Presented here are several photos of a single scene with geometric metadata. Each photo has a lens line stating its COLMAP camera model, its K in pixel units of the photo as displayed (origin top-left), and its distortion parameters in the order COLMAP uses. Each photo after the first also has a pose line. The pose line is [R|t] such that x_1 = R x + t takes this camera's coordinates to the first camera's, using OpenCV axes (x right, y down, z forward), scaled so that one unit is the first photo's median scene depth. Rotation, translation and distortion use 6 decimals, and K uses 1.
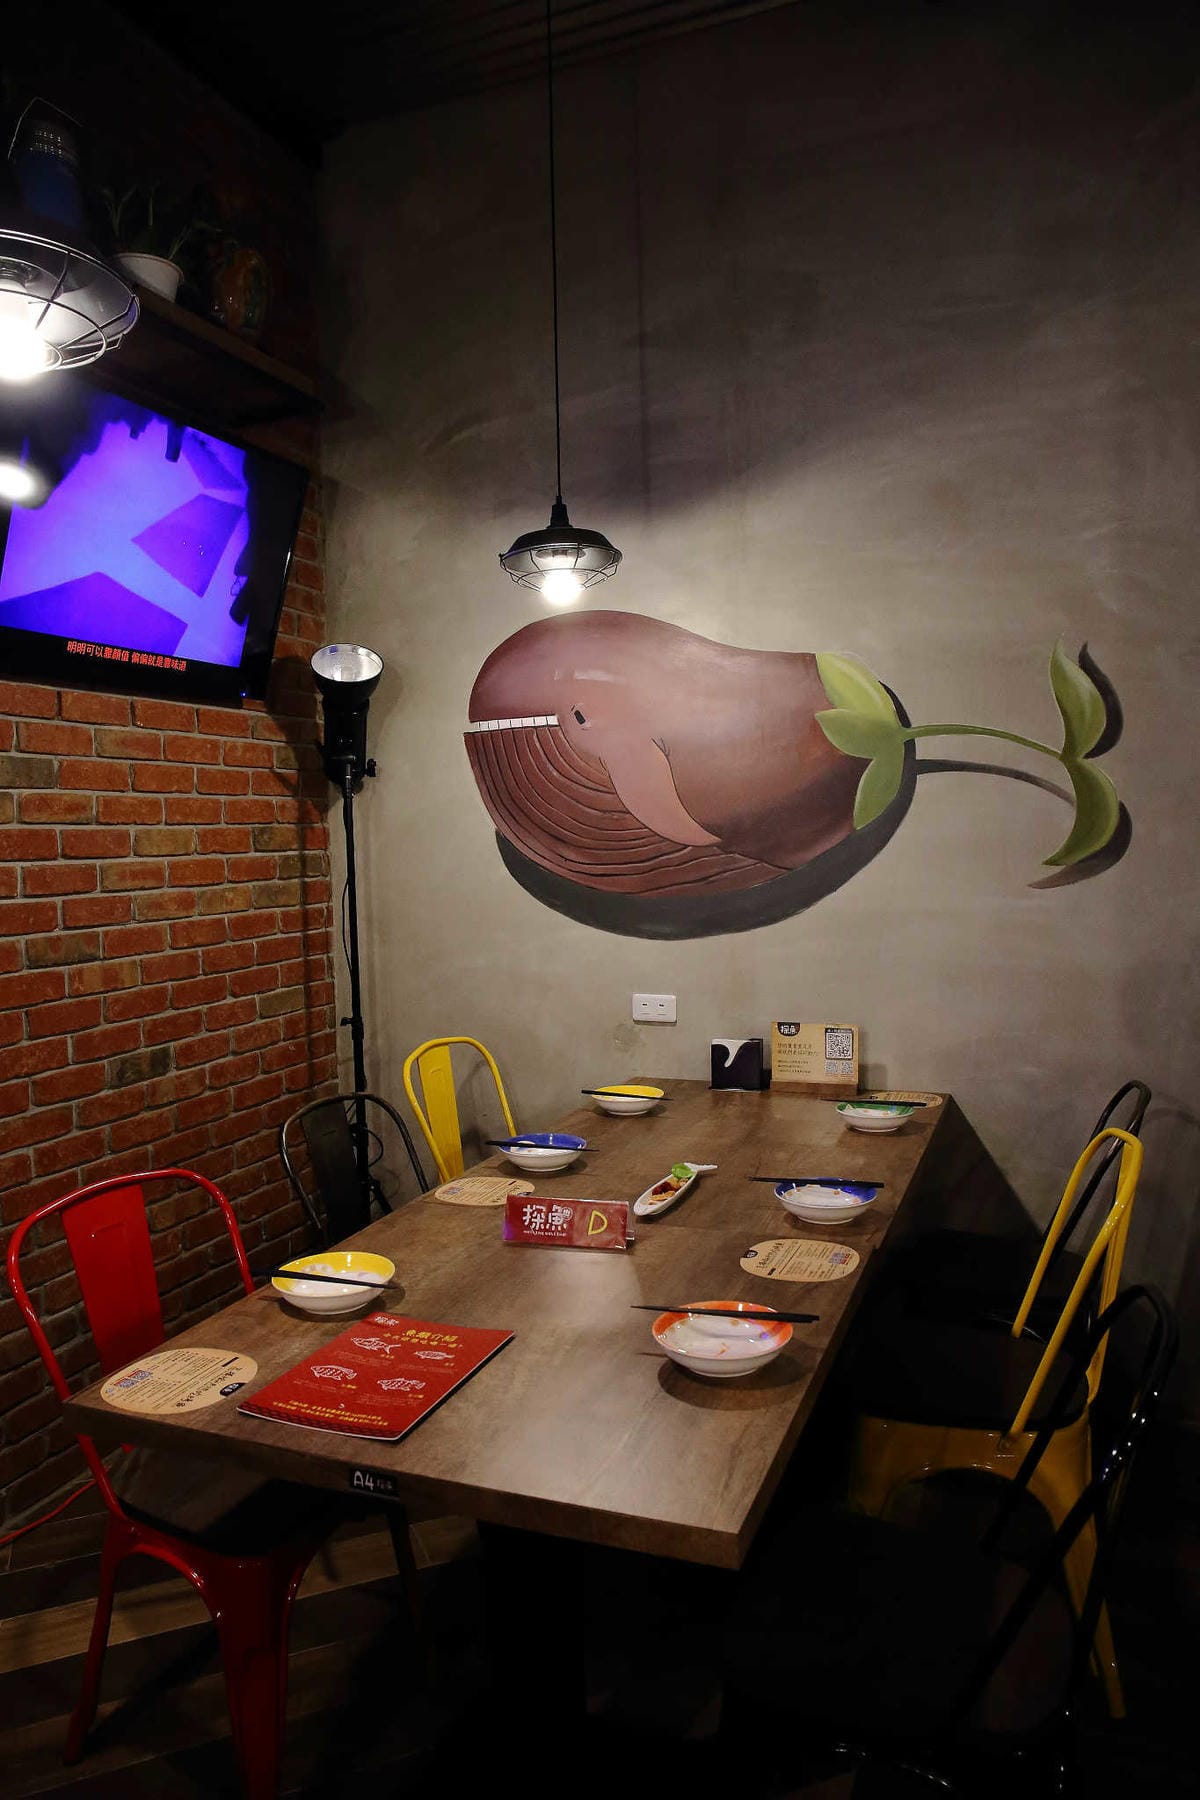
lens RADIAL K [[1257.7, 0, 594.9], [0, 1257.7, 898.1], [0, 0, 1]] dist [-0.090617, 0.004742]
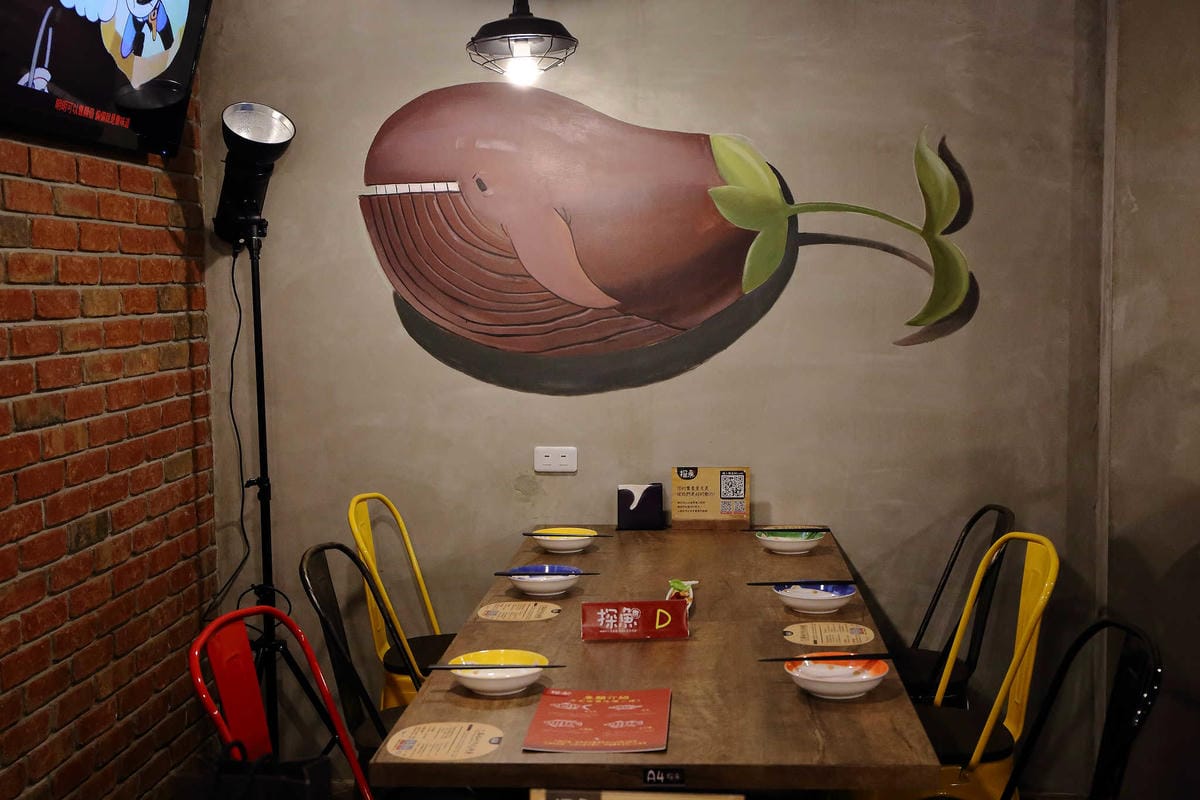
lens RADIAL K [[1509.3, 0, 601.8], [0, 1509.3, 397.4], [0, 0, 1]] dist [0.034289, 0.000000]
pose [[0.951709, -0.015617, 0.306603, -0.332443], [0.008726, 0.999678, 0.023834, 0.004558], [-0.306877, -0.020008, 0.951539, -0.254697]]
